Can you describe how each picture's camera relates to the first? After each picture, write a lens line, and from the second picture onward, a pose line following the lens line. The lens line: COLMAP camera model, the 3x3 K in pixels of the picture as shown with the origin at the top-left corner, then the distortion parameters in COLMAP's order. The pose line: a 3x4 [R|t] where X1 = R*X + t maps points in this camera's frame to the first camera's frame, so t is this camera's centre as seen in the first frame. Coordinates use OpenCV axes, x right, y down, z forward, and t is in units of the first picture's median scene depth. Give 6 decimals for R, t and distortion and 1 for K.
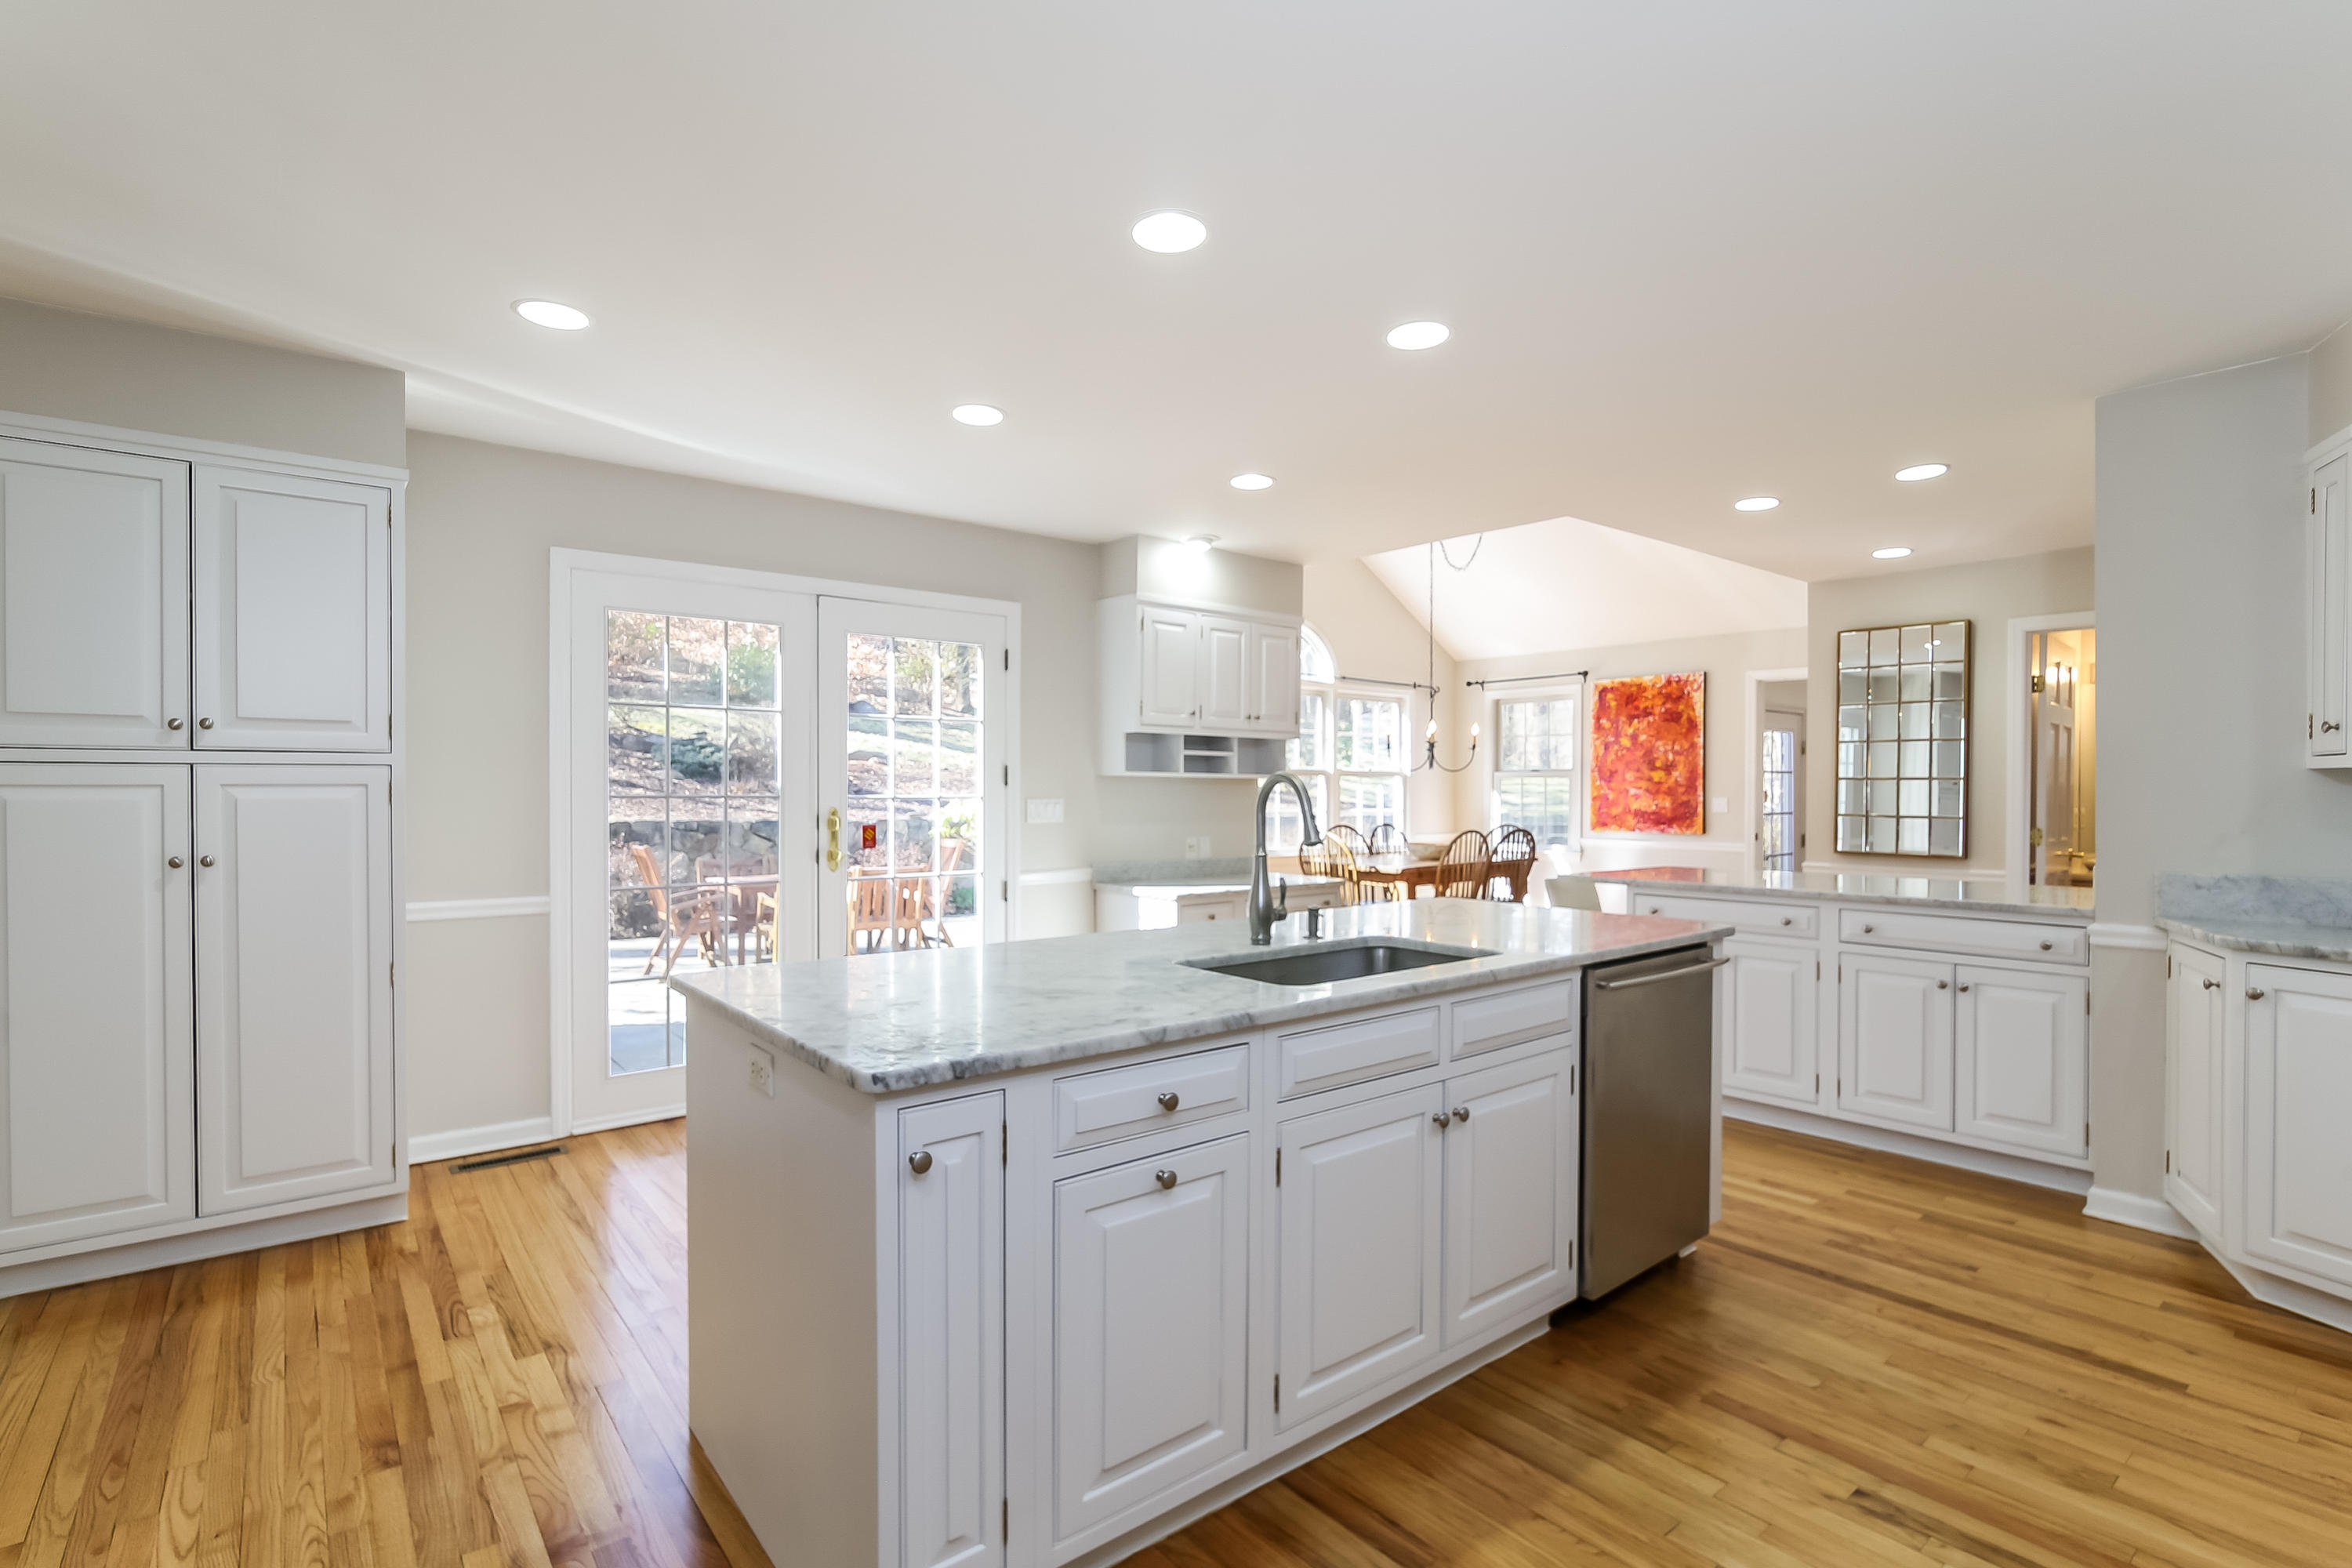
lens RADIAL K [[1099.7, 0, 1168.1], [0, 1099.7, 797.0], [0, 0, 1]] dist [-0.005180, 0.000058]
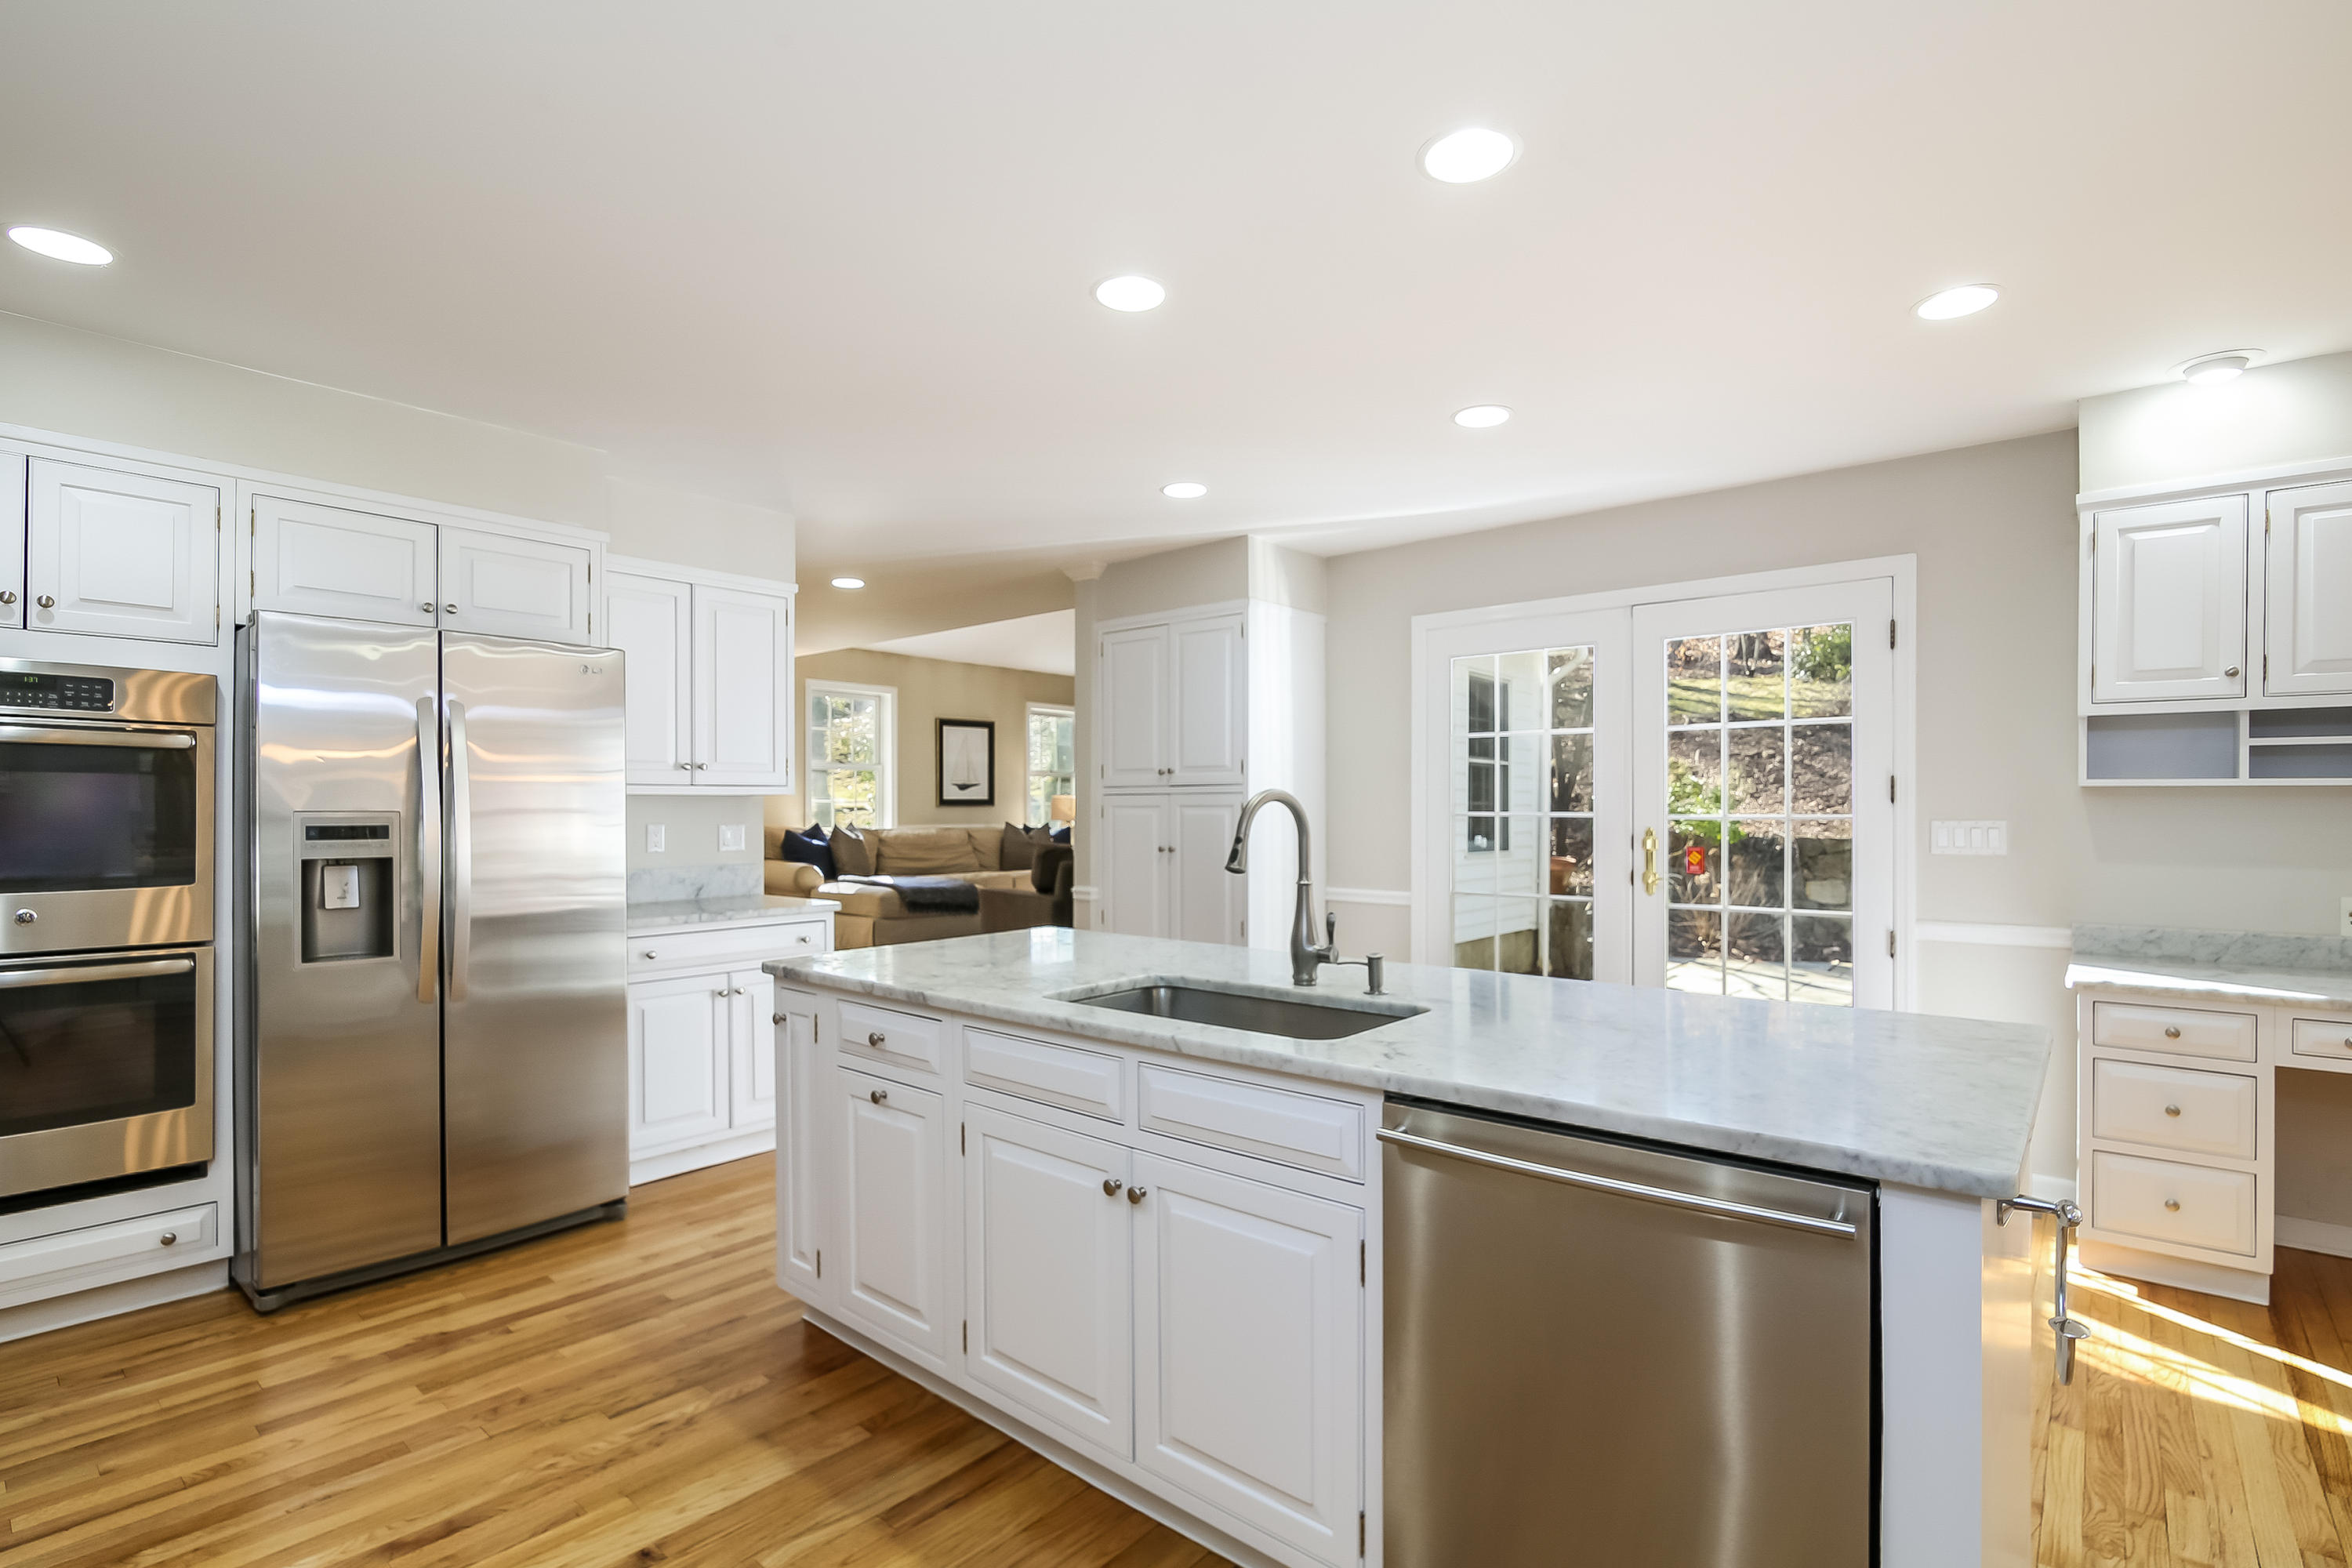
lens RADIAL K [[1099.7, 0, 1185.0], [0, 1099.7, 799.4], [0, 0, 1]] dist [-0.005180, 0.000058]
pose [[0.193343, -0.006053, -0.981113, 0.903416], [-0.005739, 0.999957, -0.007300, -0.008133], [0.981115, 0.007042, 0.193300, 0.709754]]
